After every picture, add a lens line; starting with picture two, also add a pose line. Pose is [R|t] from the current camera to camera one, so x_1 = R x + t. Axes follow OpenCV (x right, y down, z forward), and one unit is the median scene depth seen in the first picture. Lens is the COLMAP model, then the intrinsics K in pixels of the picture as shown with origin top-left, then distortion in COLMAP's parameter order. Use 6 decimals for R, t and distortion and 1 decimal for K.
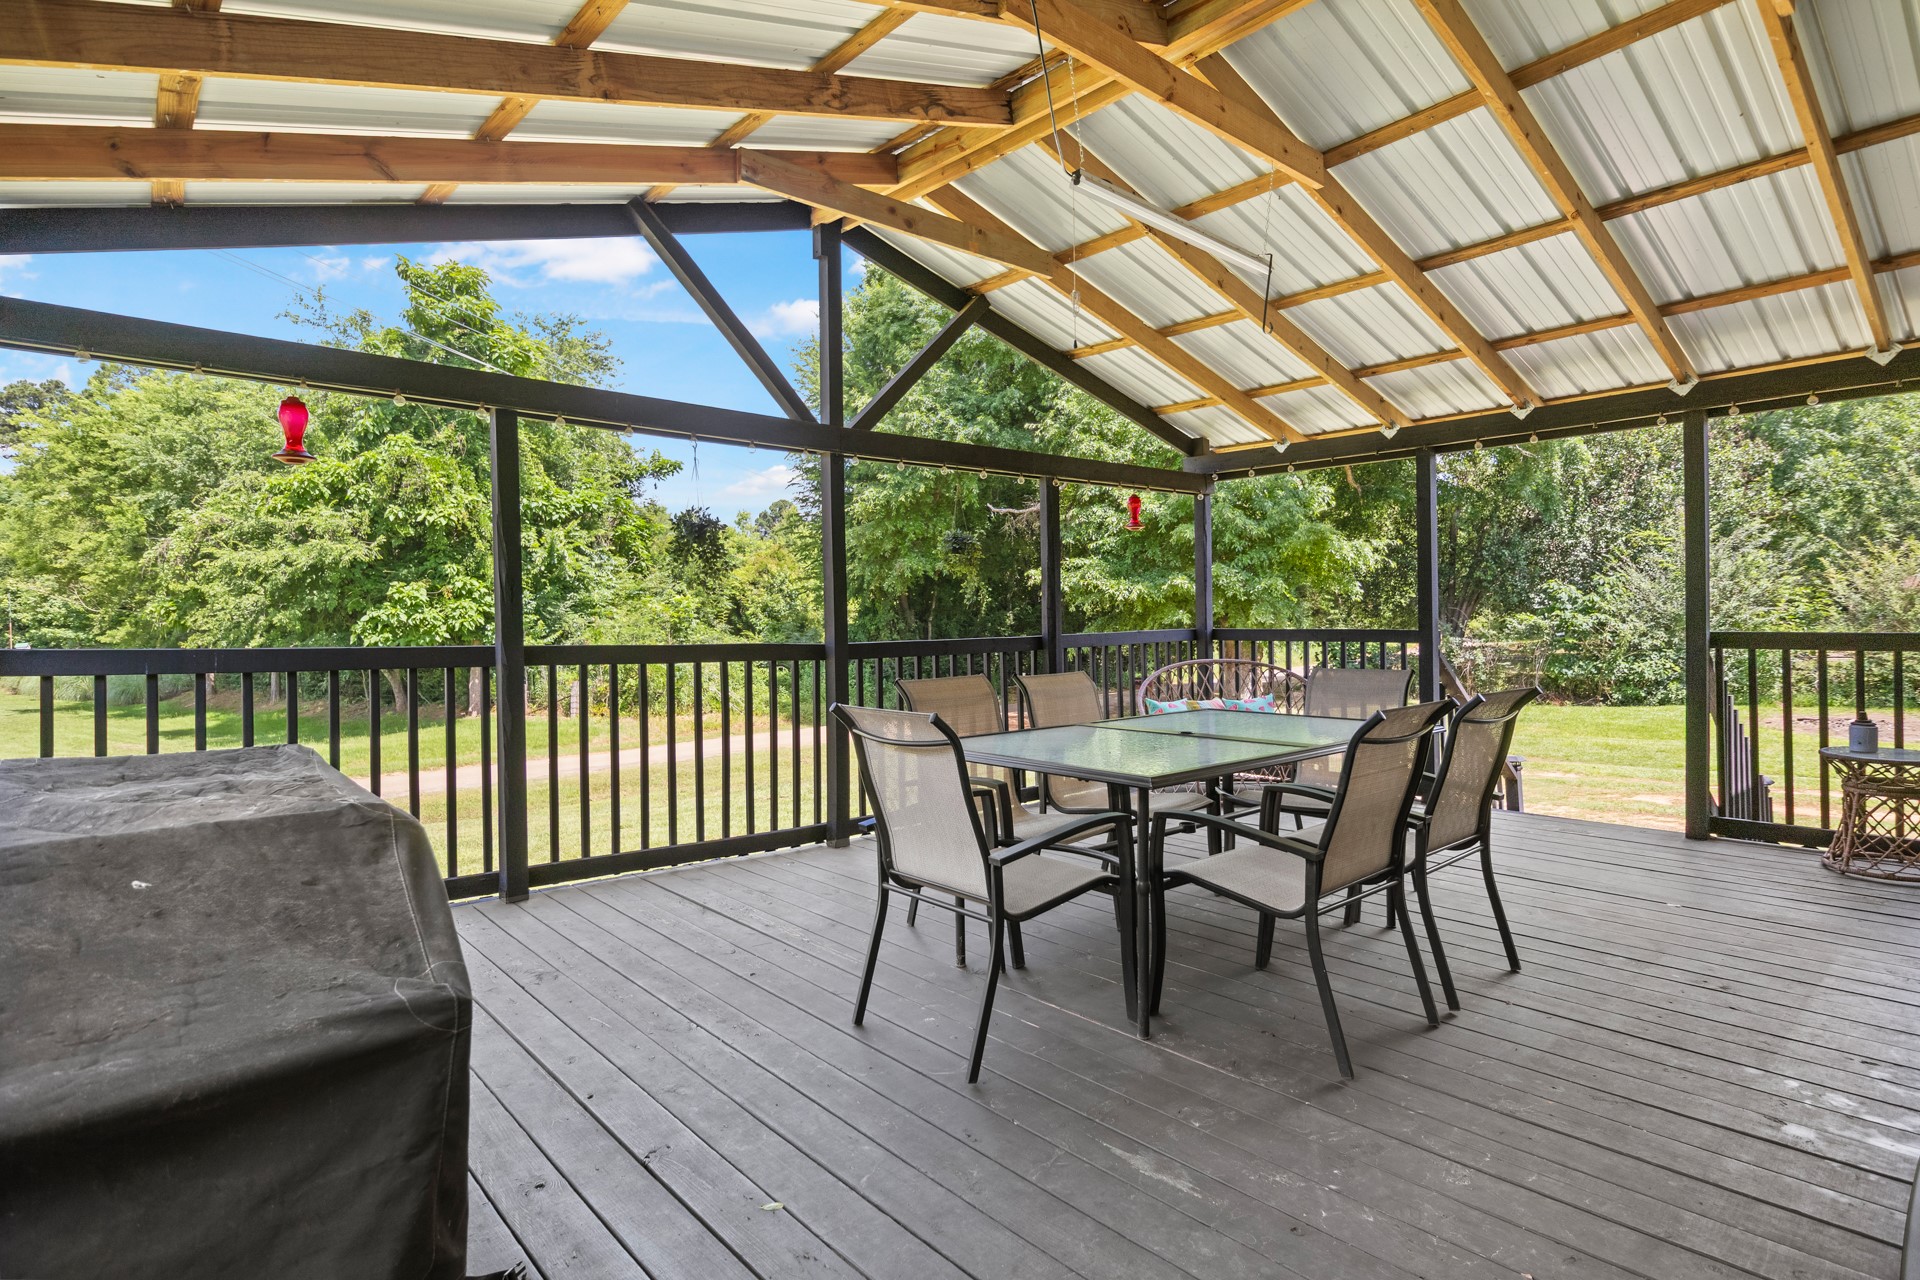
lens RADIAL K [[965.0, 0, 960.9], [0, 965.0, 616.7], [0, 0, 1]] dist [-0.001856, -0.002082]
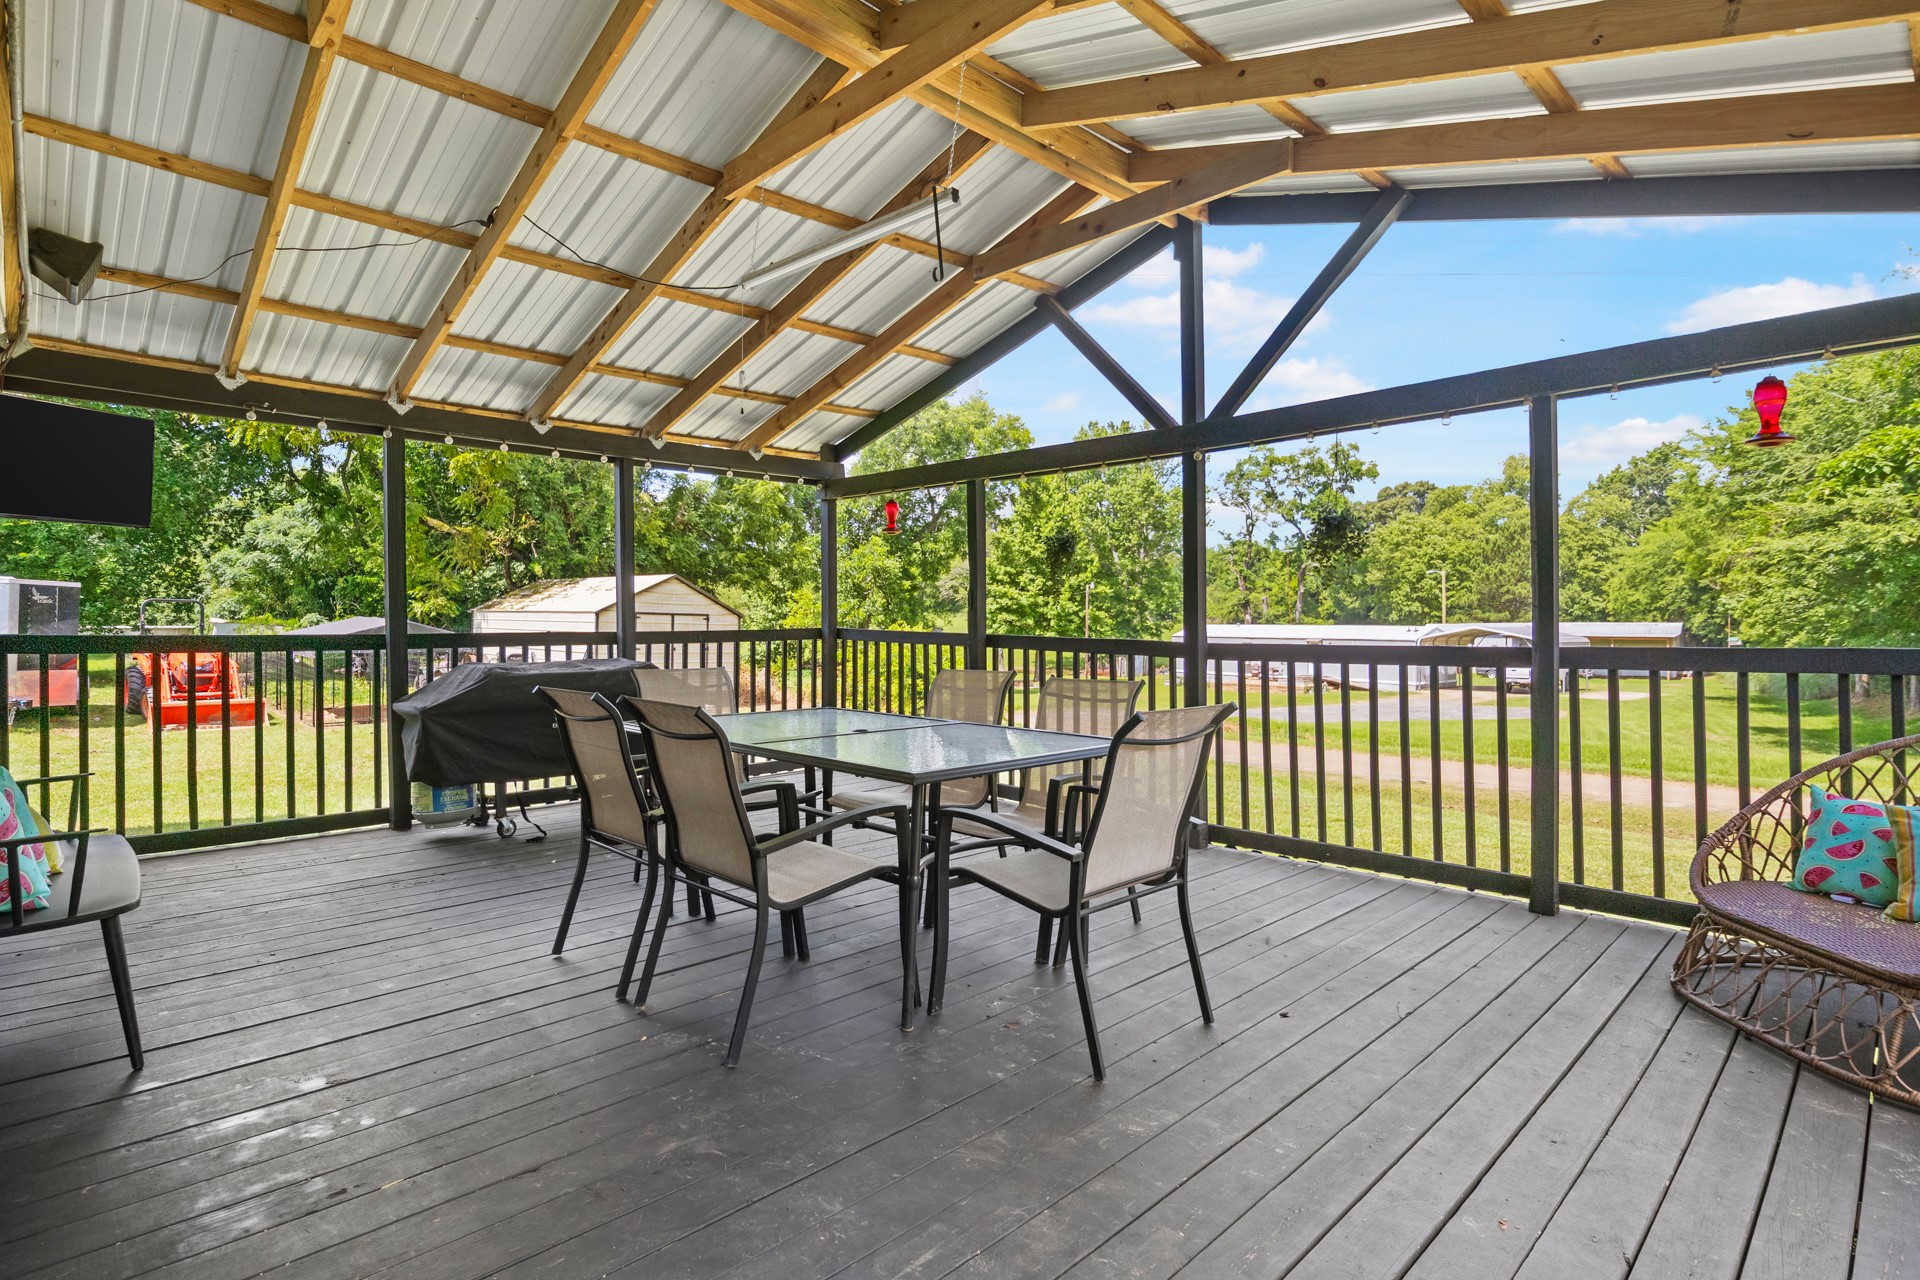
lens RADIAL K [[965.0, 0, 960.9], [0, 965.0, 616.7], [0, 0, 1]] dist [-0.001856, -0.002082]
pose [[0.045486, -0.008437, -0.998929, 0.869257], [0.010987, 0.999908, -0.007945, 0.007927], [0.998905, -0.010613, 0.045574, 0.733223]]
